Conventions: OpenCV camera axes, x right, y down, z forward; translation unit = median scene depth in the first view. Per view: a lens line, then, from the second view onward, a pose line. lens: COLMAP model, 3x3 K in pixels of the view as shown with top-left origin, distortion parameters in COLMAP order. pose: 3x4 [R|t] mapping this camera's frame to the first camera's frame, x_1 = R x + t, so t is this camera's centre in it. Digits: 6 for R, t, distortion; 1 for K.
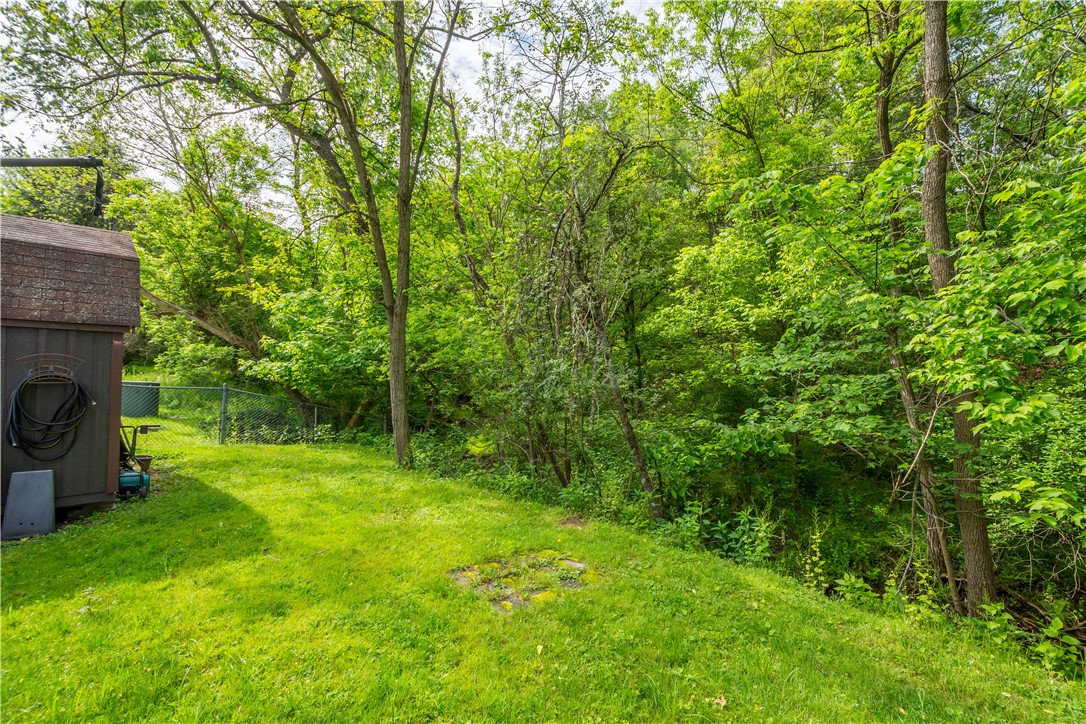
lens RADIAL K [[477.8, 0, 542.6], [0, 477.8, 368.6], [0, 0, 1]] dist [0.005878, -0.000016]
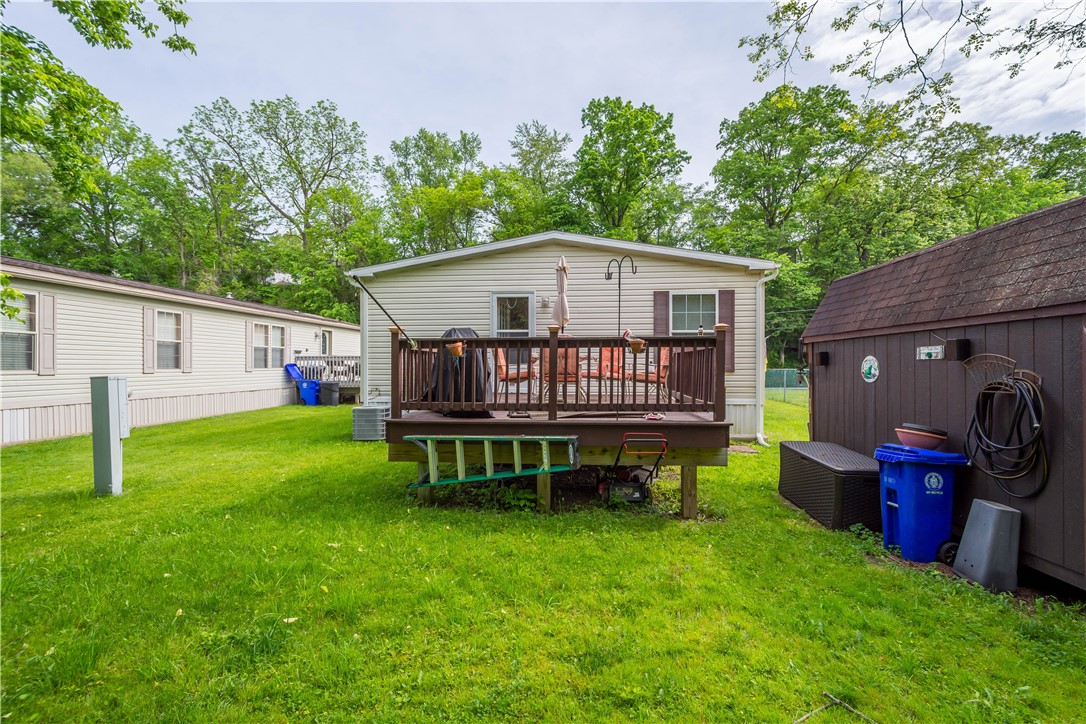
lens RADIAL K [[477.8, 0, 542.6], [0, 477.8, 368.6], [0, 0, 1]] dist [0.005878, -0.000016]
pose [[-0.745913, -0.043040, -0.664651, 0.025396], [-0.036404, 0.999053, -0.023839, 0.035493], [0.665047, 0.006414, -0.746774, 1.039267]]
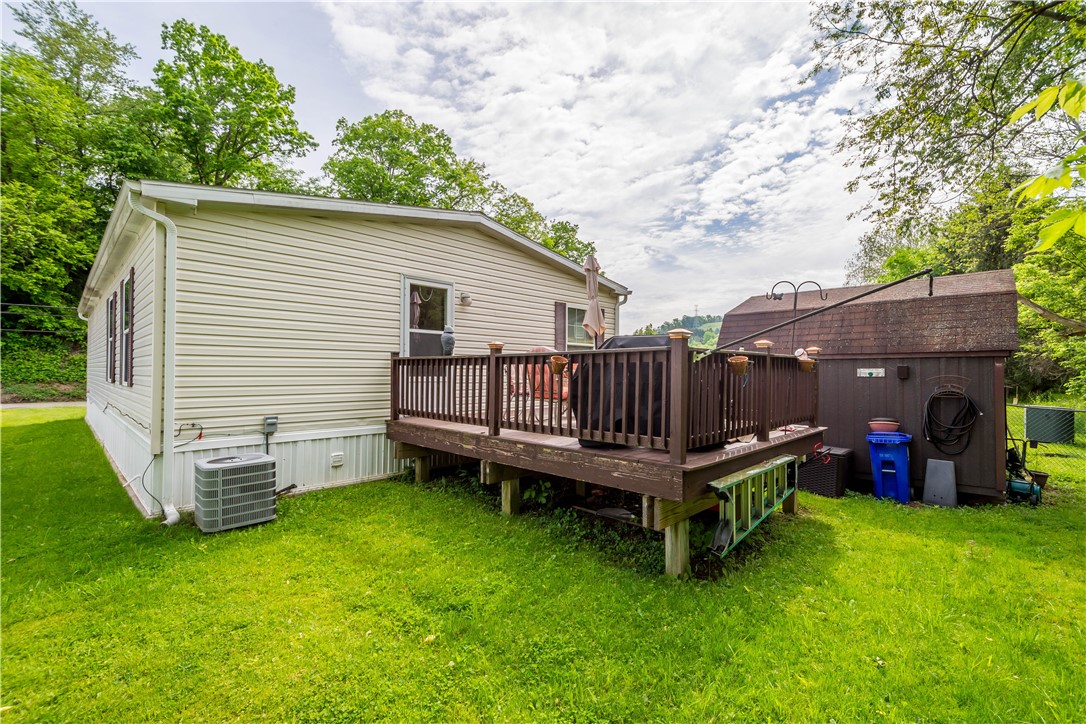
lens RADIAL K [[477.8, 0, 542.6], [0, 477.8, 368.6], [0, 0, 1]] dist [0.005878, -0.000016]
pose [[0.042720, -0.055903, -0.997522, 0.273734], [-0.004813, 0.998410, -0.056159, 0.030364], [0.999075, 0.007200, 0.042383, -0.198190]]
